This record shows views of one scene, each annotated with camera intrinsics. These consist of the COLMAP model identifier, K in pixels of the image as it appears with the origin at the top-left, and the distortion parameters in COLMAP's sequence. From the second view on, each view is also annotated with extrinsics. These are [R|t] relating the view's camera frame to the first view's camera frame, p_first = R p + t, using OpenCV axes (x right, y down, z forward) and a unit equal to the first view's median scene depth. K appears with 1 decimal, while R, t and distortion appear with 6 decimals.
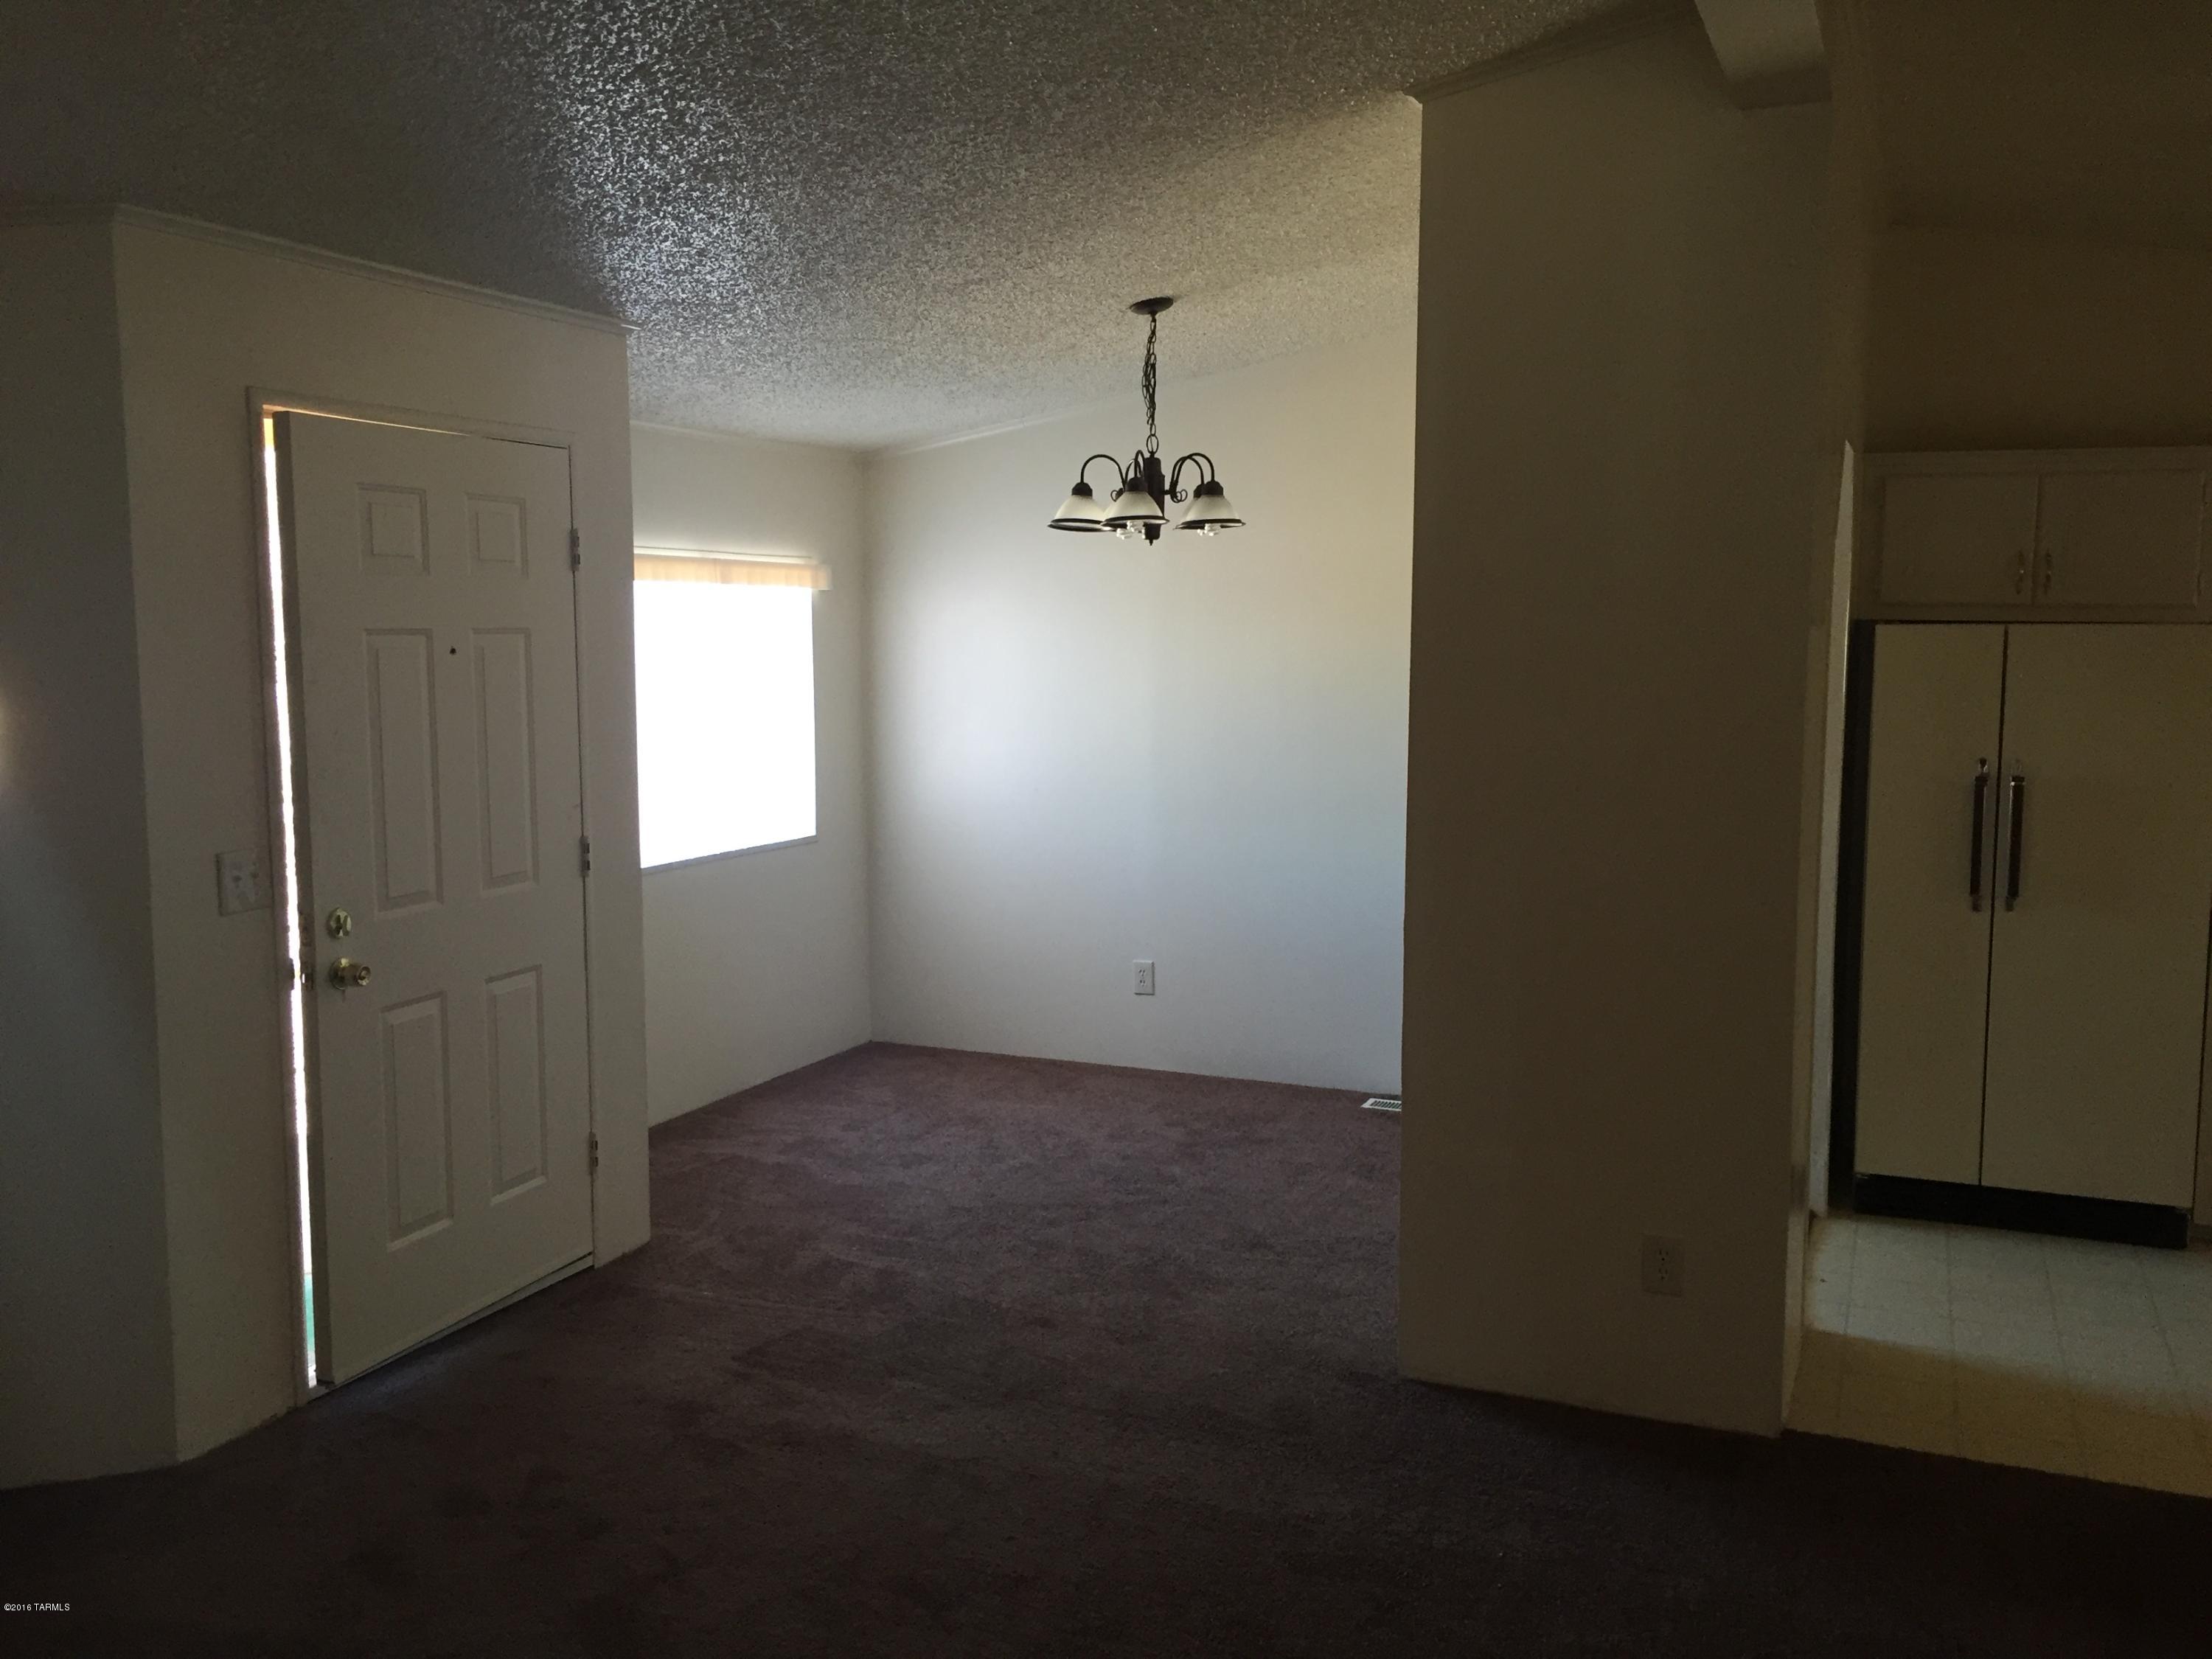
lens RADIAL K [[1883.2, 0, 1106.9], [0, 1883.2, 813.7], [0, 0, 1]] dist [0.046223, 0.012864]
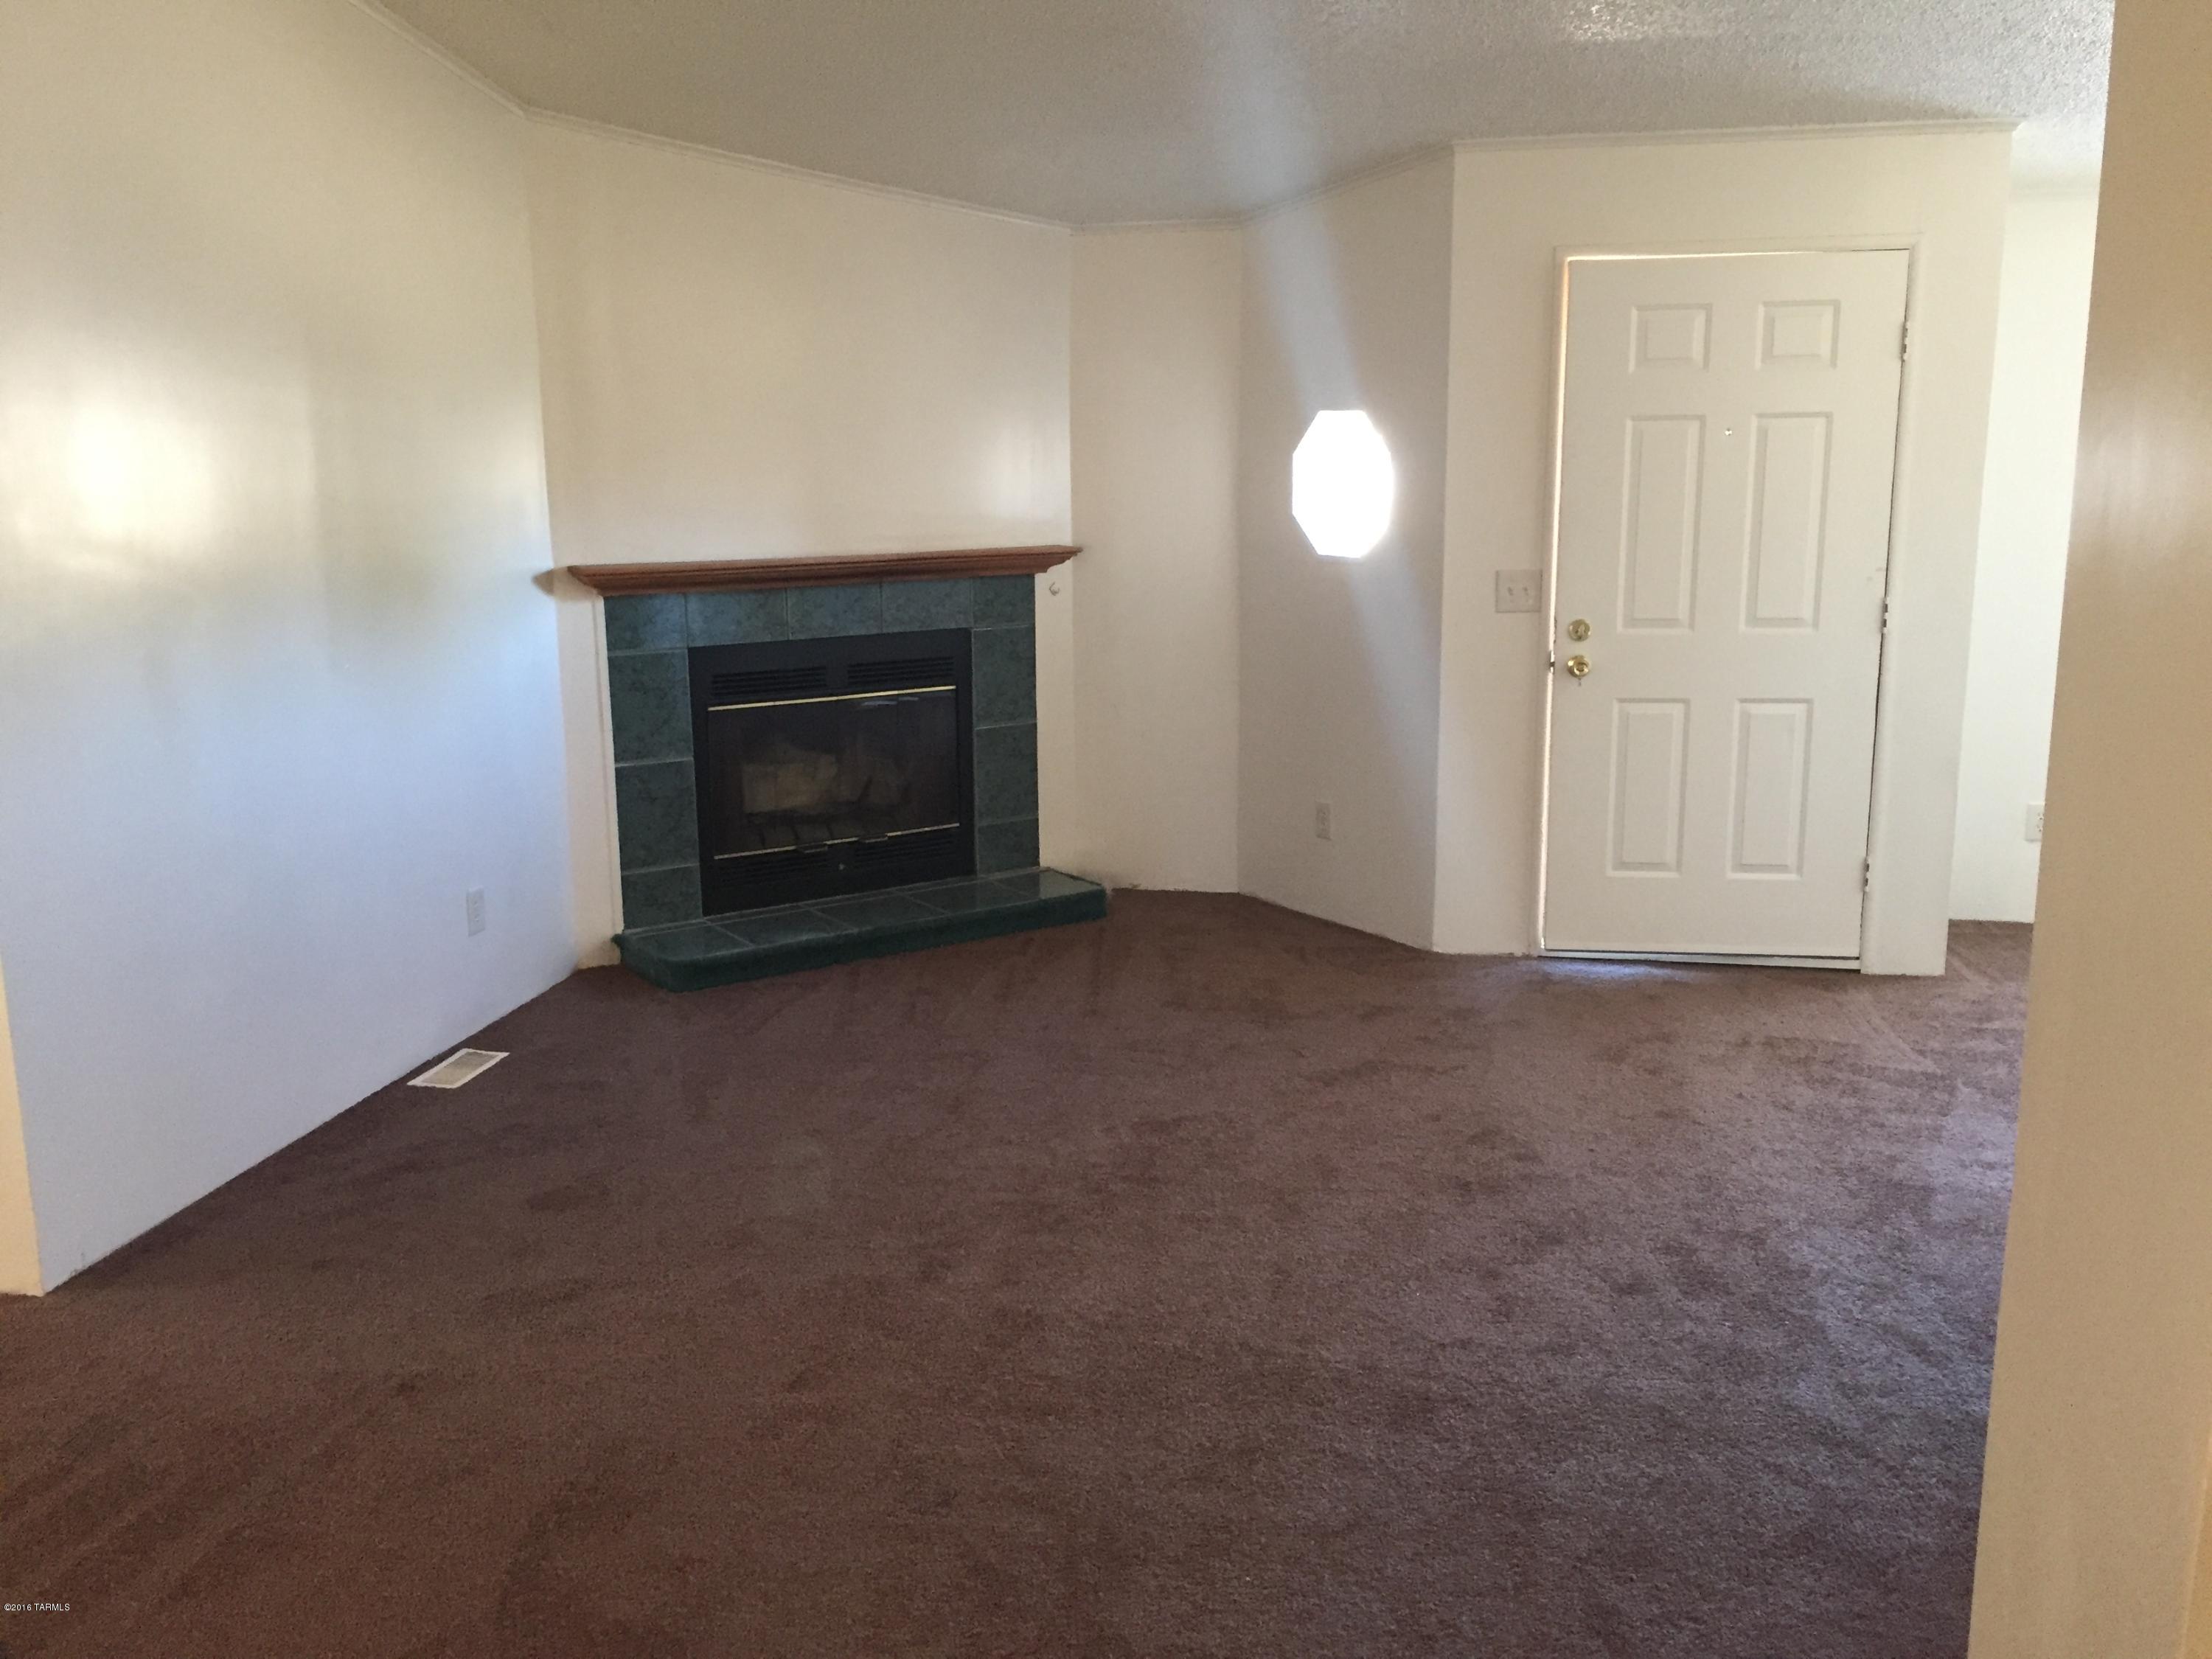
lens RADIAL K [[1883.2, 0, 1110.3], [0, 1883.2, 815.0], [0, 0, 1]] dist [0.046223, 0.012864]
pose [[0.230917, 0.187096, -0.954815, 0.795913], [-0.088299, 0.981318, 0.170935, -0.015281], [0.968959, 0.044838, 0.243123, 0.296404]]
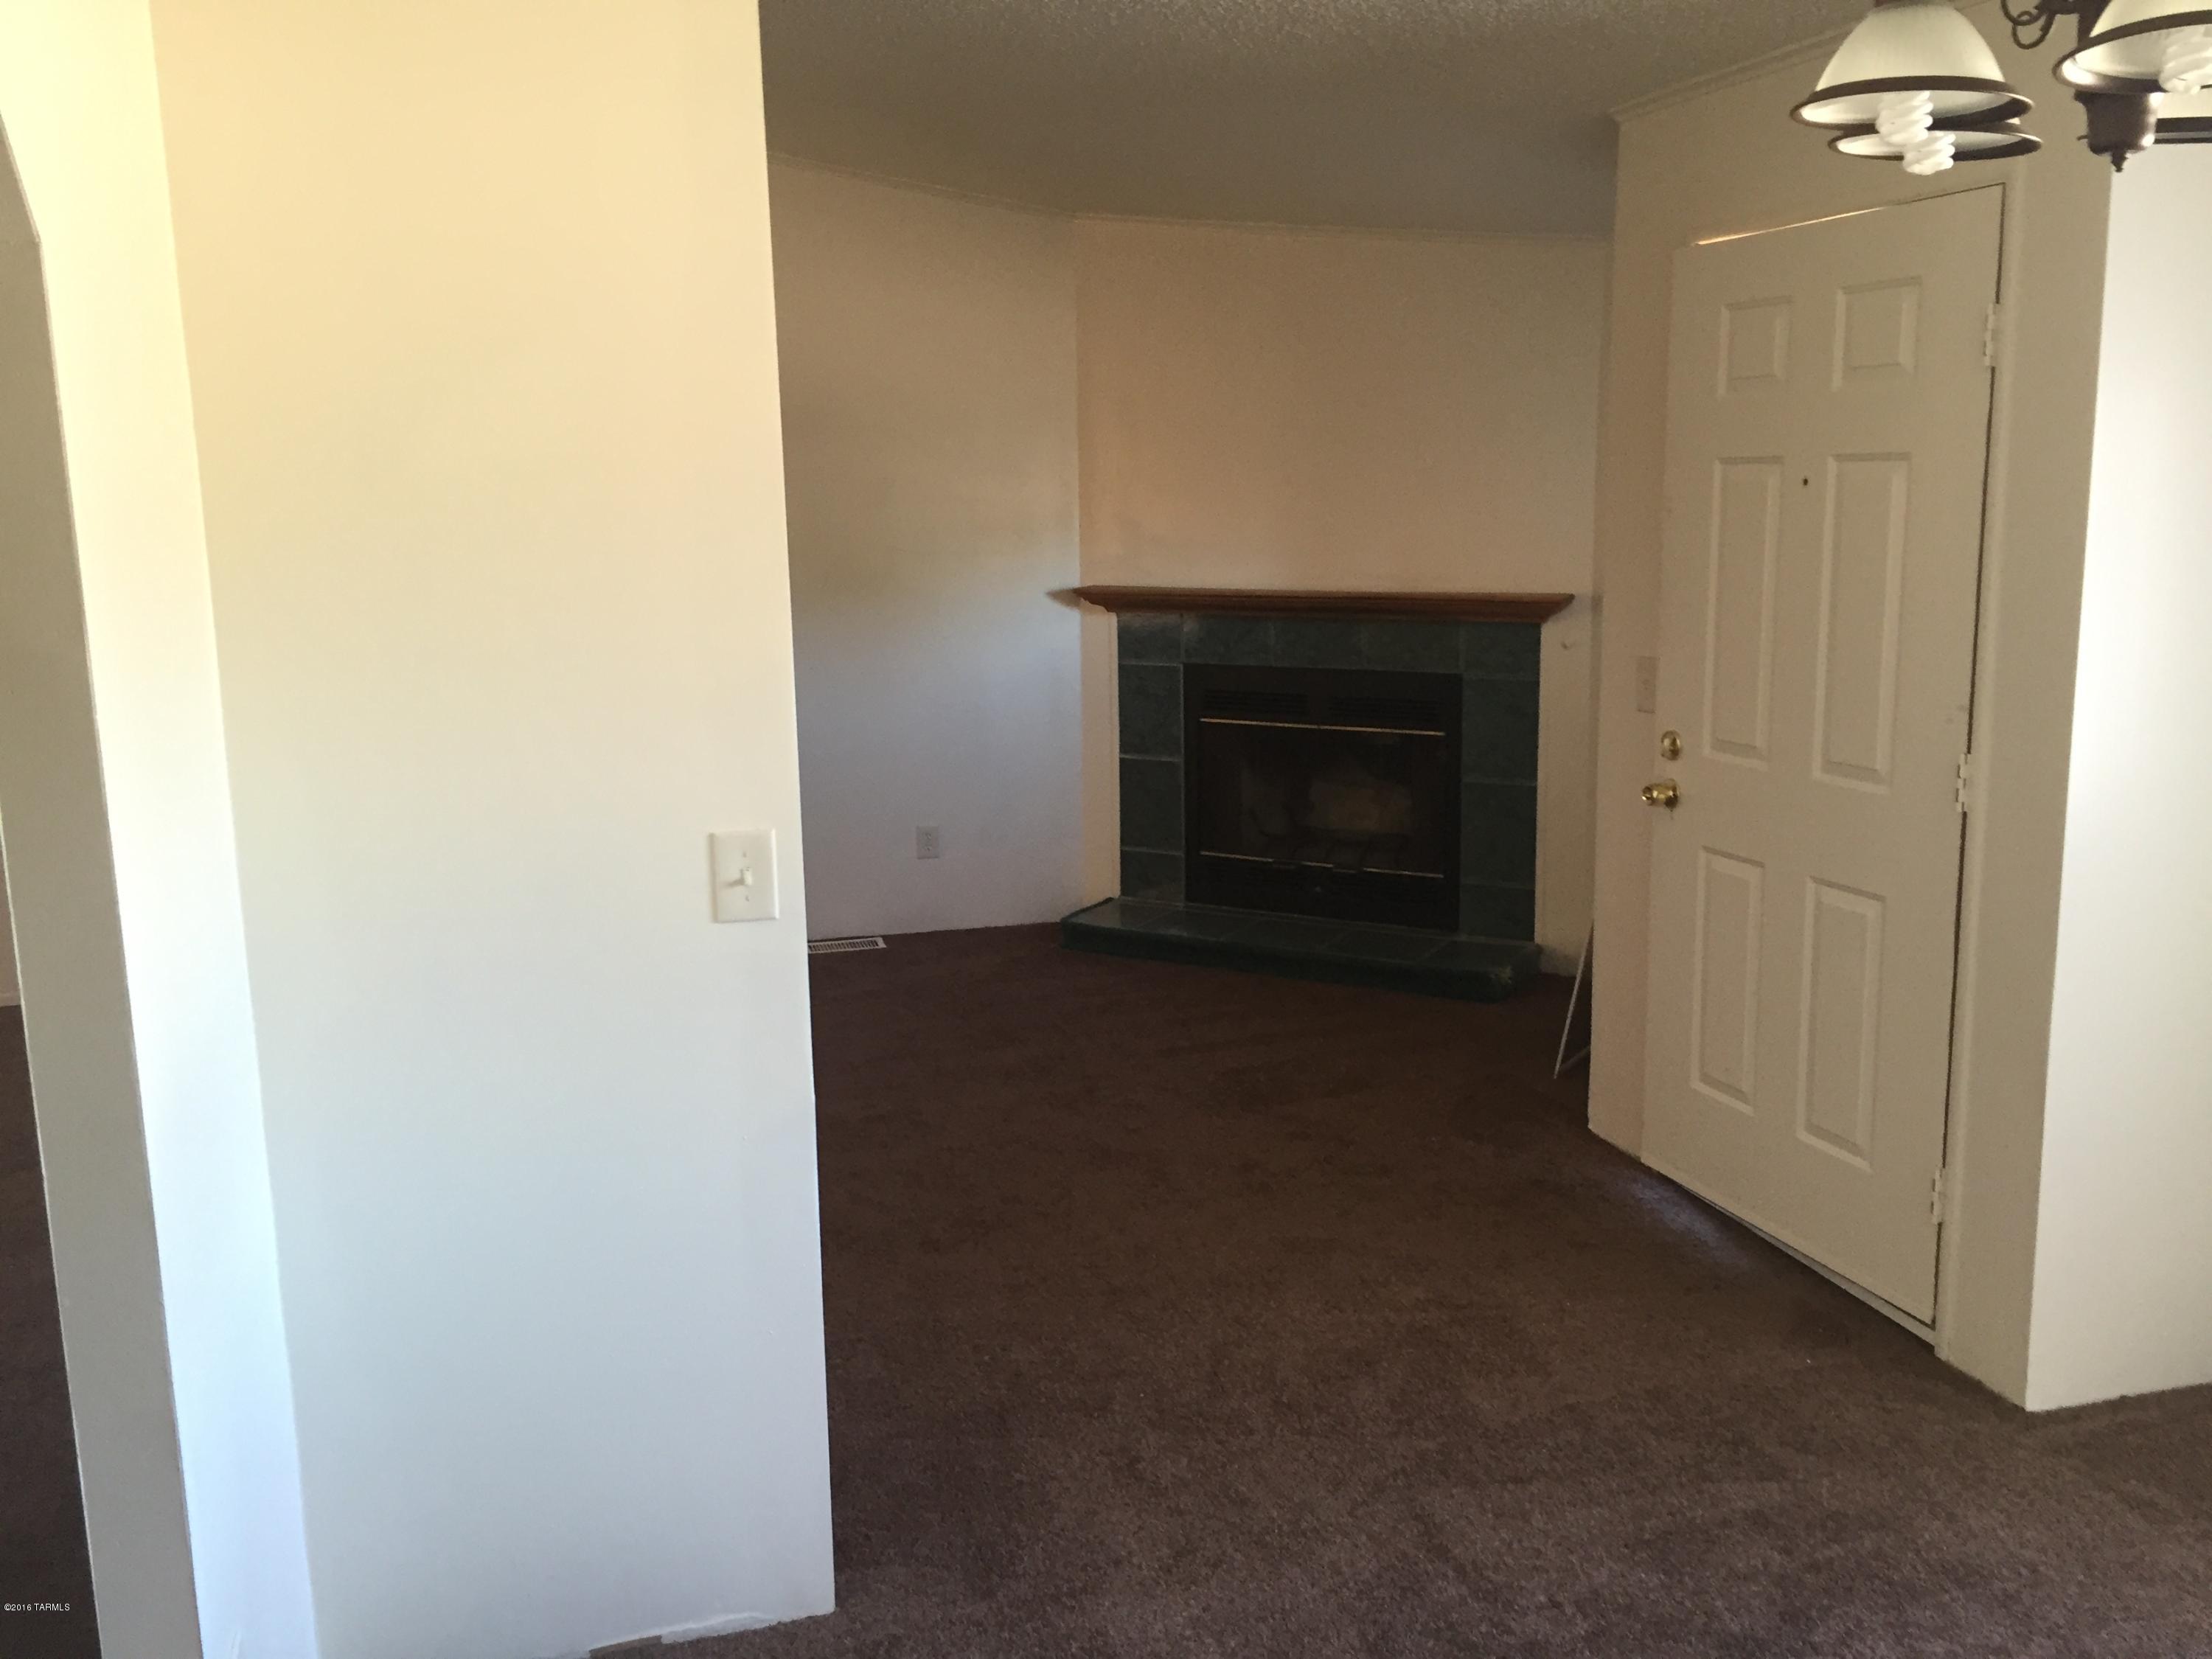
lens RADIAL K [[1883.2, 0, 1110.7], [0, 1883.2, 852.5], [0, 0, 1]] dist [0.046223, 0.012864]
pose [[-0.768779, 0.135107, -0.625080, 0.443538], [-0.051940, 0.961008, 0.271597, -0.137385], [0.637402, 0.241265, -0.731786, 1.422784]]
